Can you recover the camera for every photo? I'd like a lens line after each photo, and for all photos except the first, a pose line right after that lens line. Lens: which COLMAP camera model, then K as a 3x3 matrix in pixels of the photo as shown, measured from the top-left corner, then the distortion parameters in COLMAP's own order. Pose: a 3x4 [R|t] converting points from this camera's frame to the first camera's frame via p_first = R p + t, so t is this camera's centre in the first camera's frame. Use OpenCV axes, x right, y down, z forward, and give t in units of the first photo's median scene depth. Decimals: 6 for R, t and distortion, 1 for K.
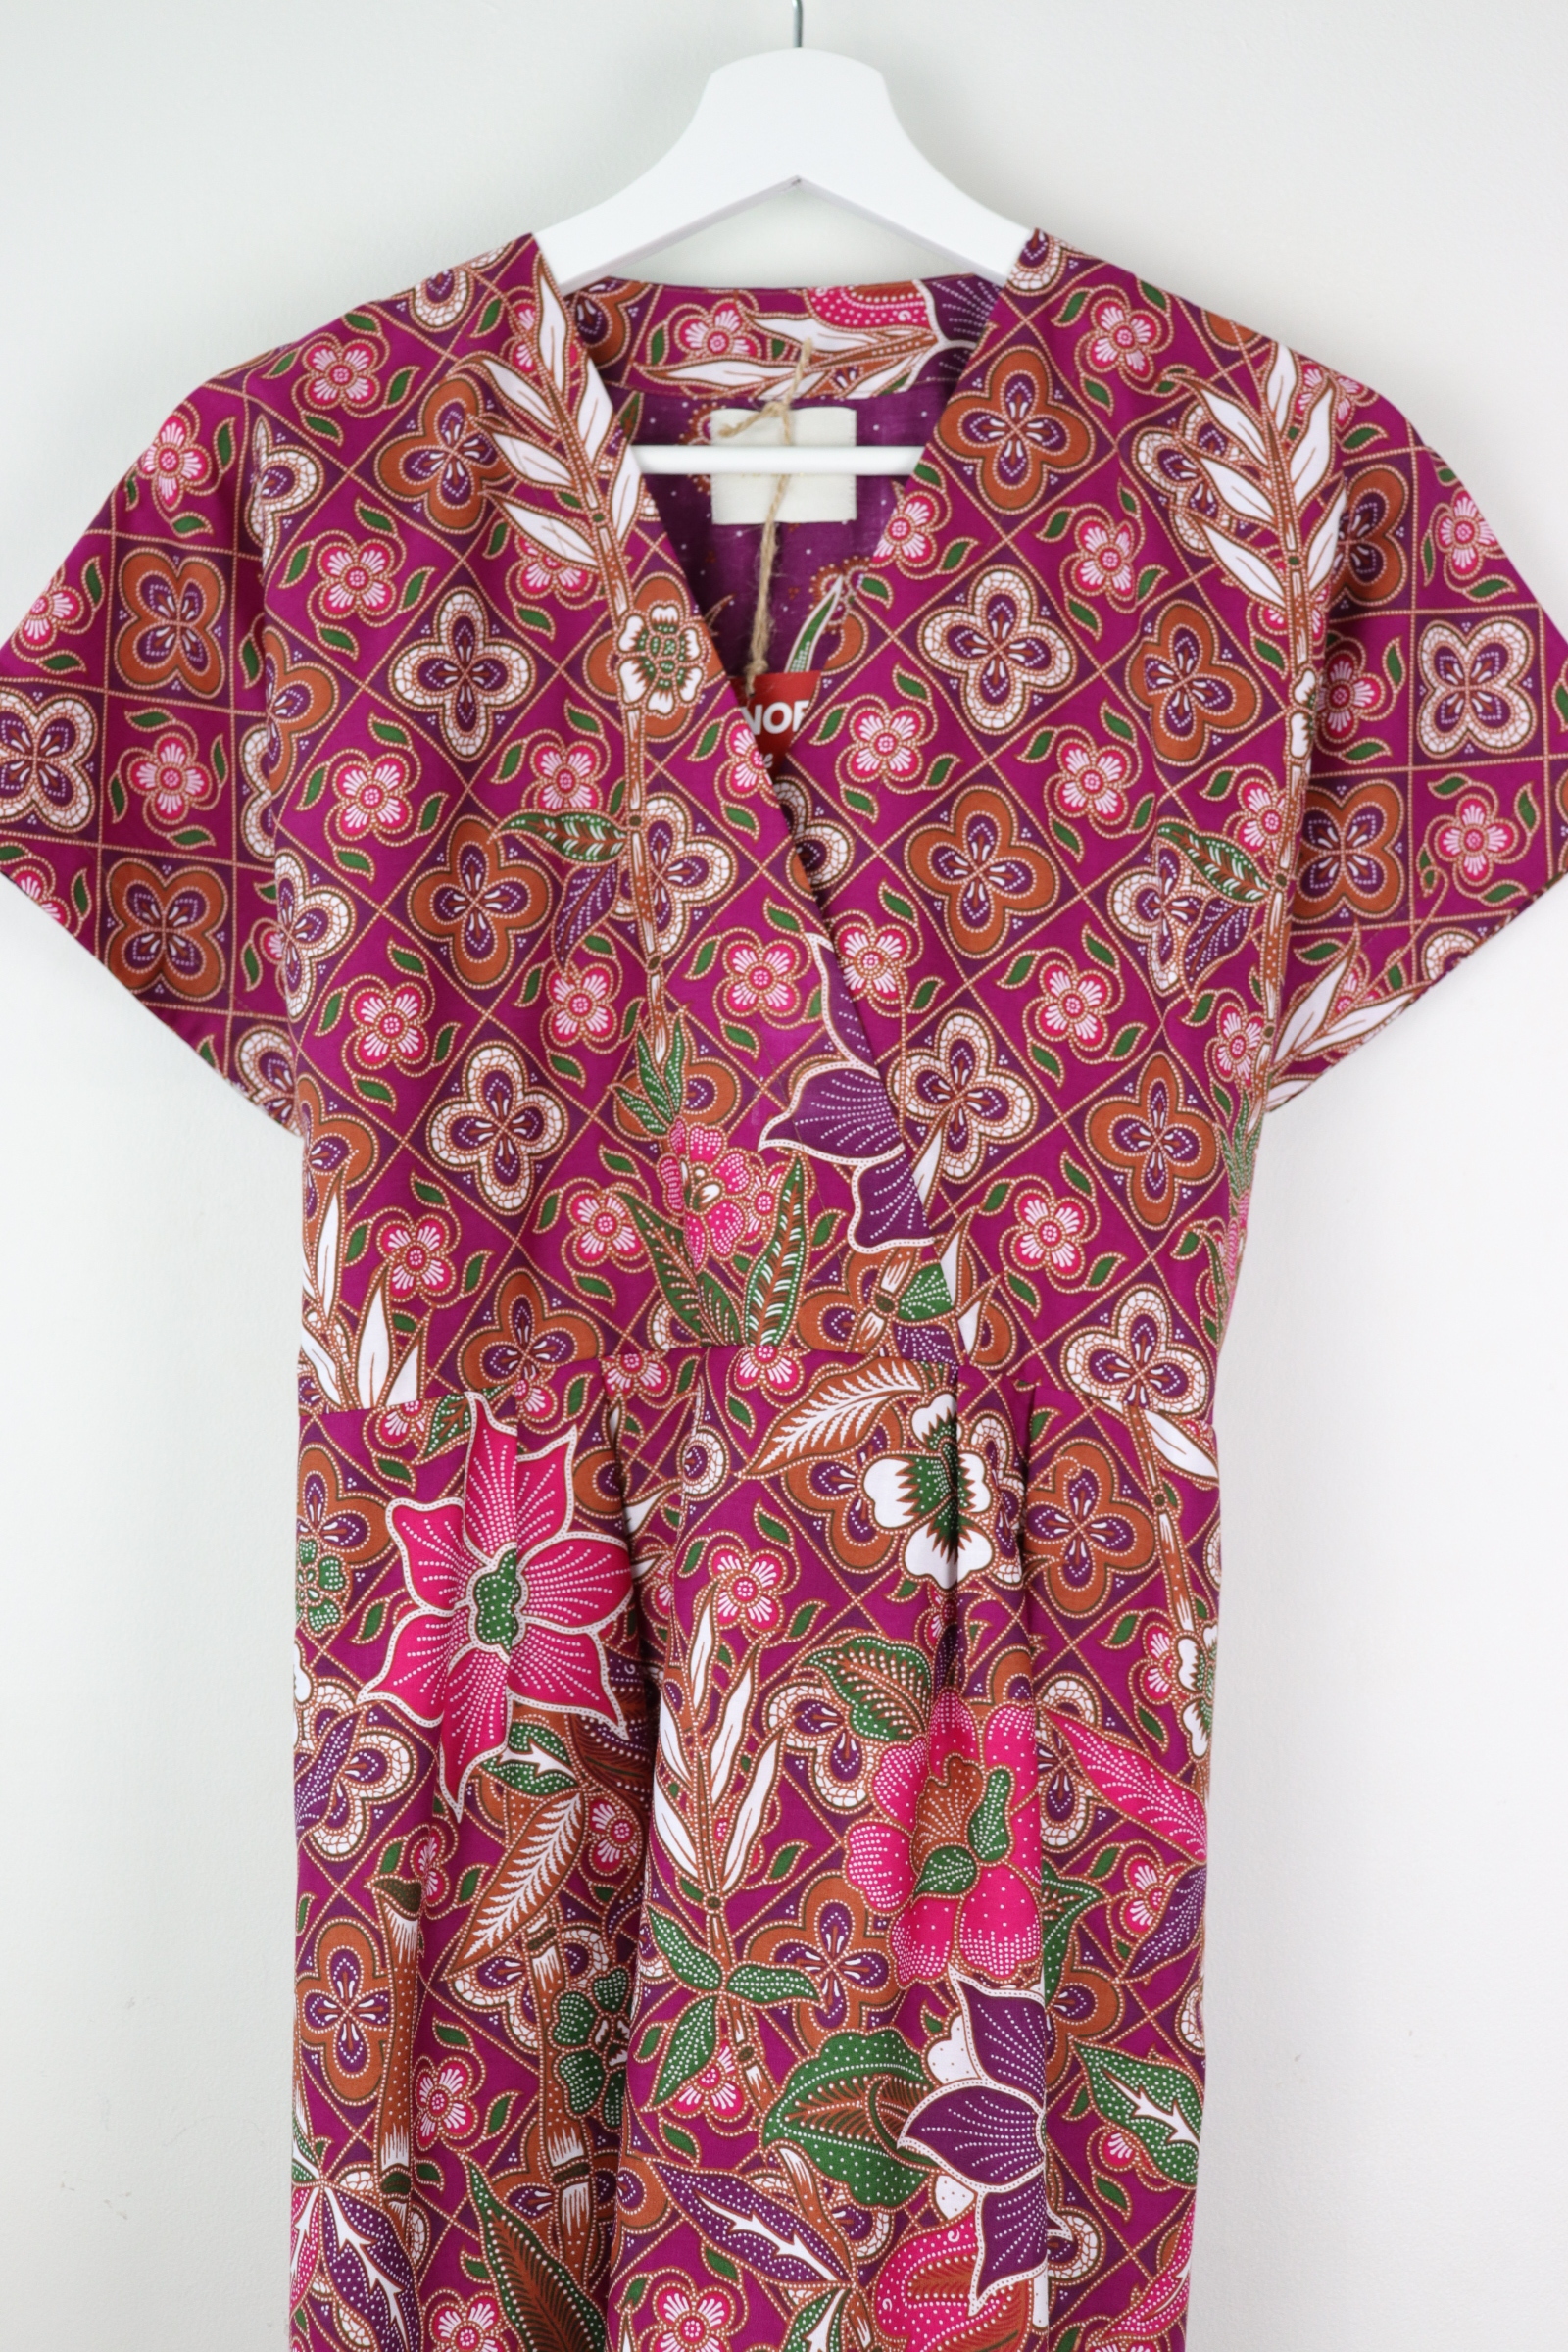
lens RADIAL K [[3328.3, 0, 785.8], [0, 3328.3, 1186.6], [0, 0, 1]] dist [0.011228, 0.000000]
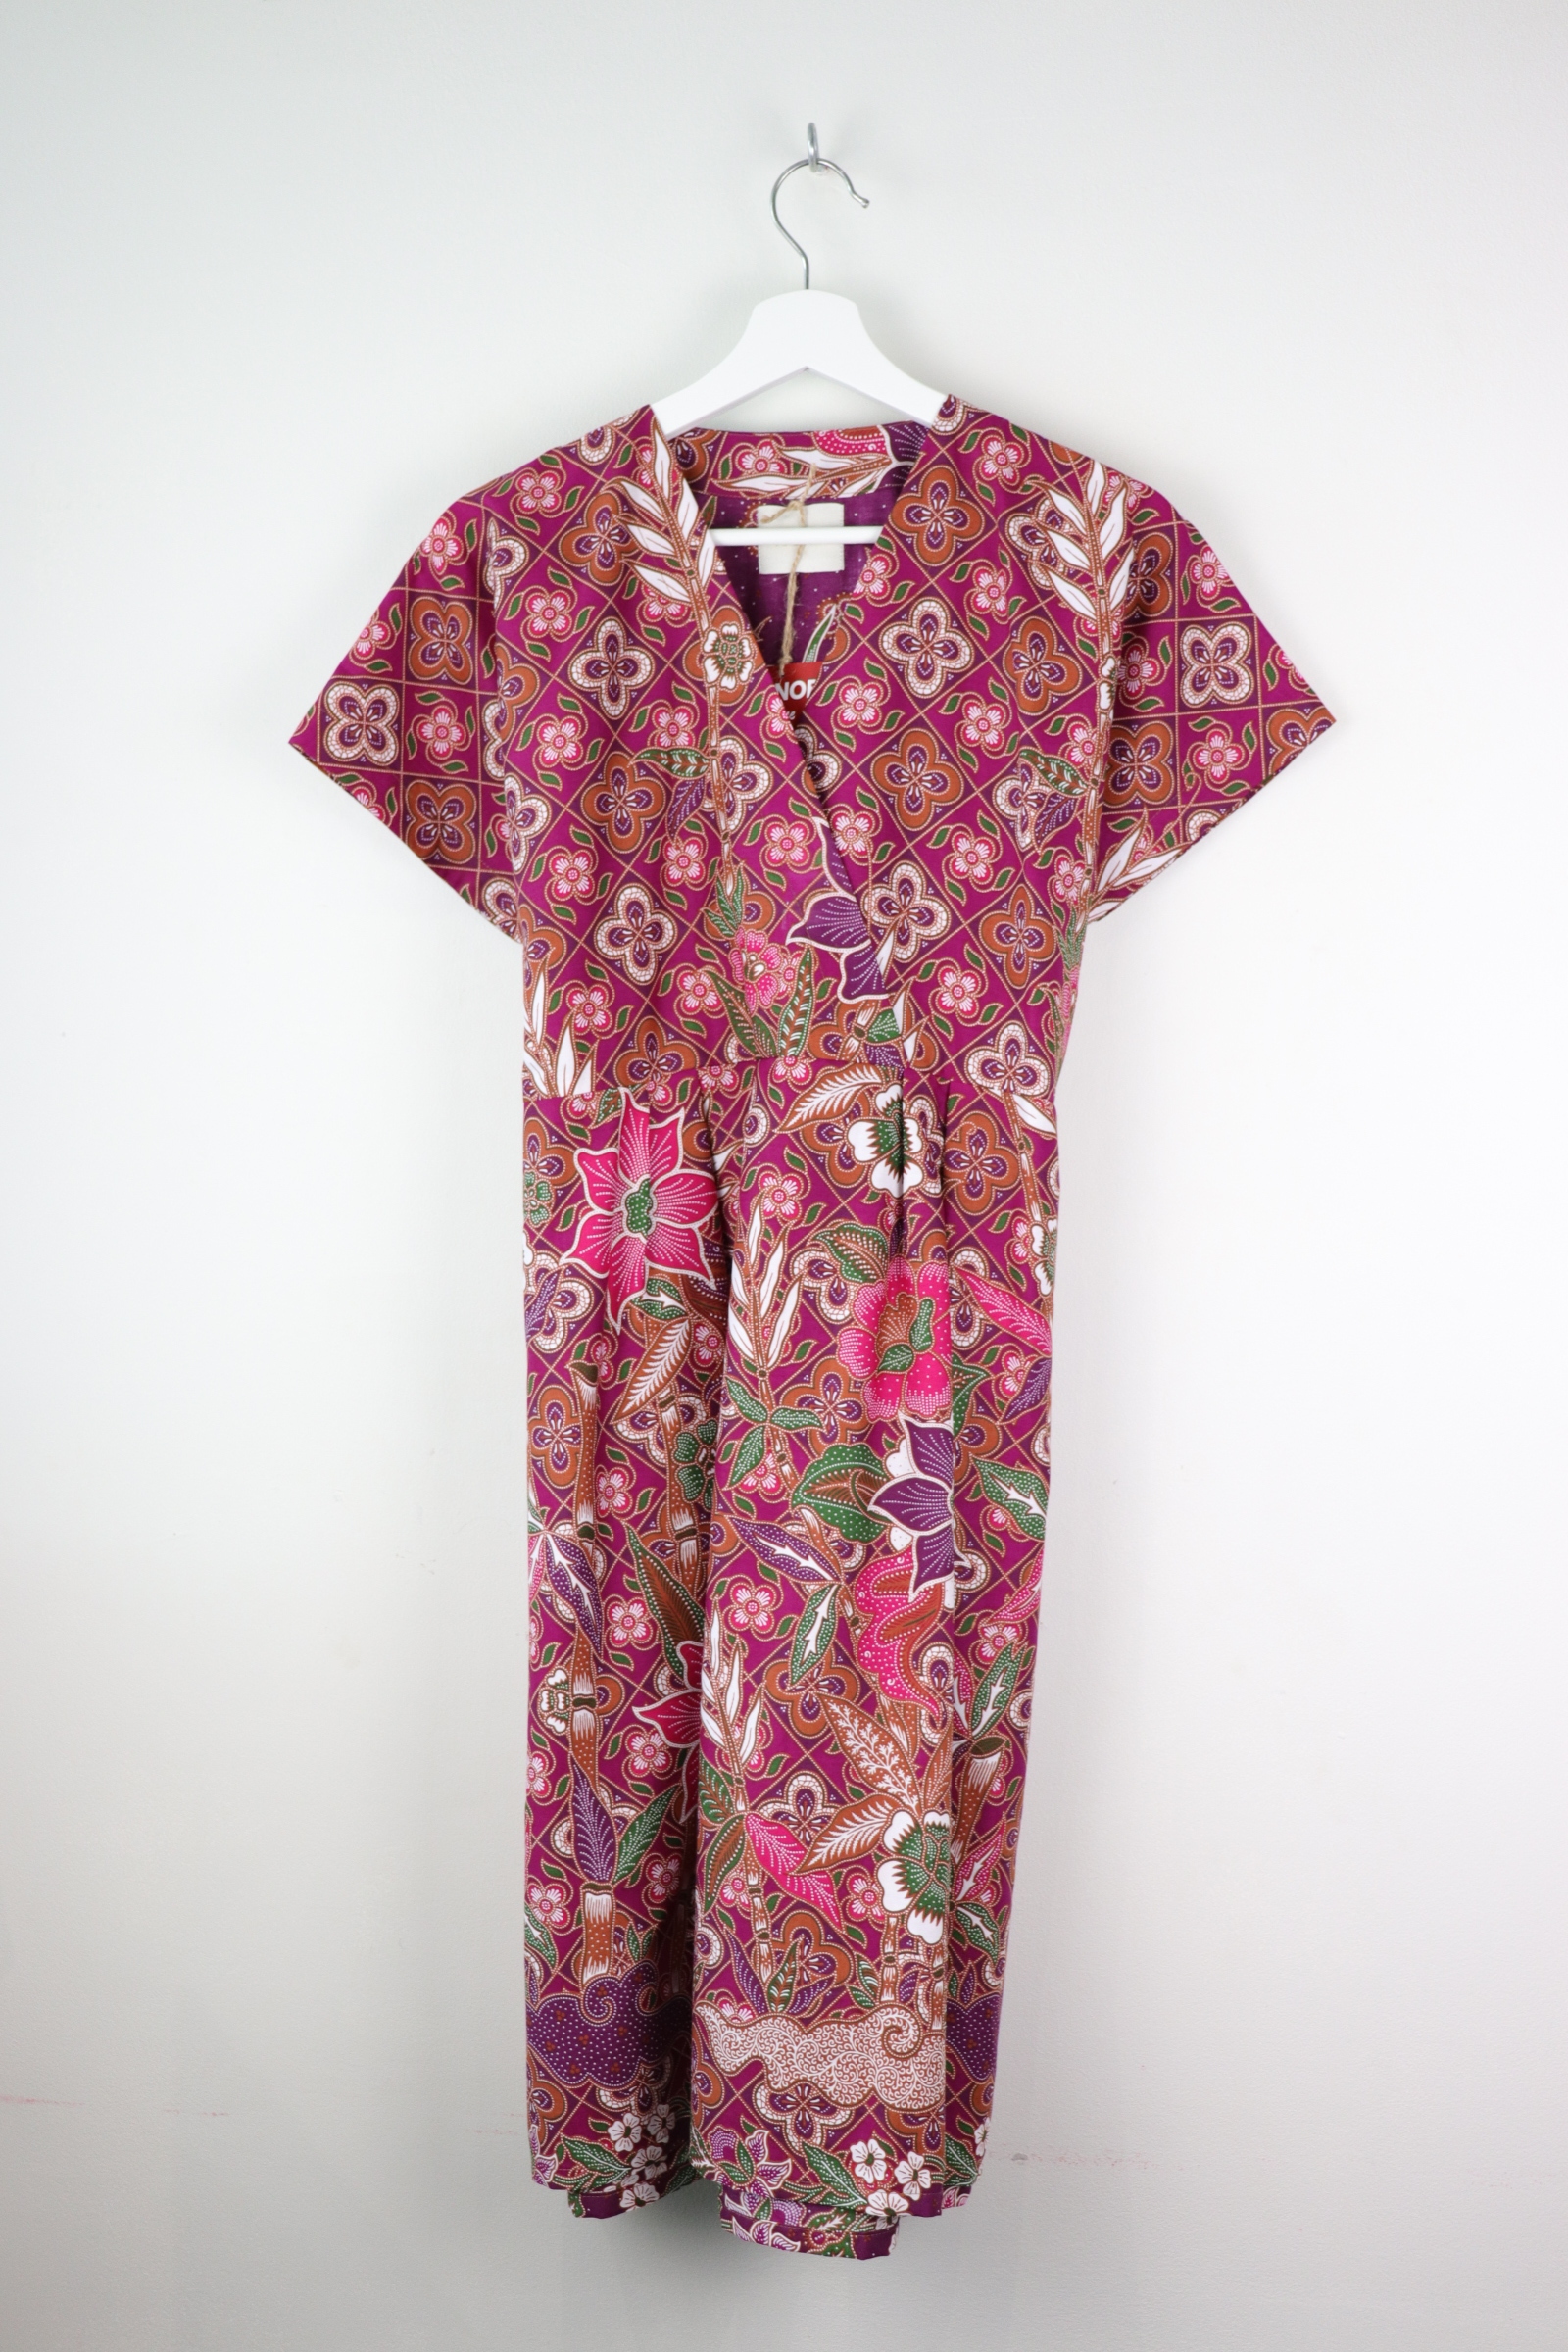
lens RADIAL K [[2597.0, 0, 747.6], [0, 2597.0, 1218.8], [0, 0, 1]] dist [-0.079569, 0.000000]
pose [[0.998394, -0.007244, -0.056191, 0.045494], [0.011370, 0.997233, 0.073462, 0.031216], [0.055503, -0.073983, 0.995714, -0.340949]]
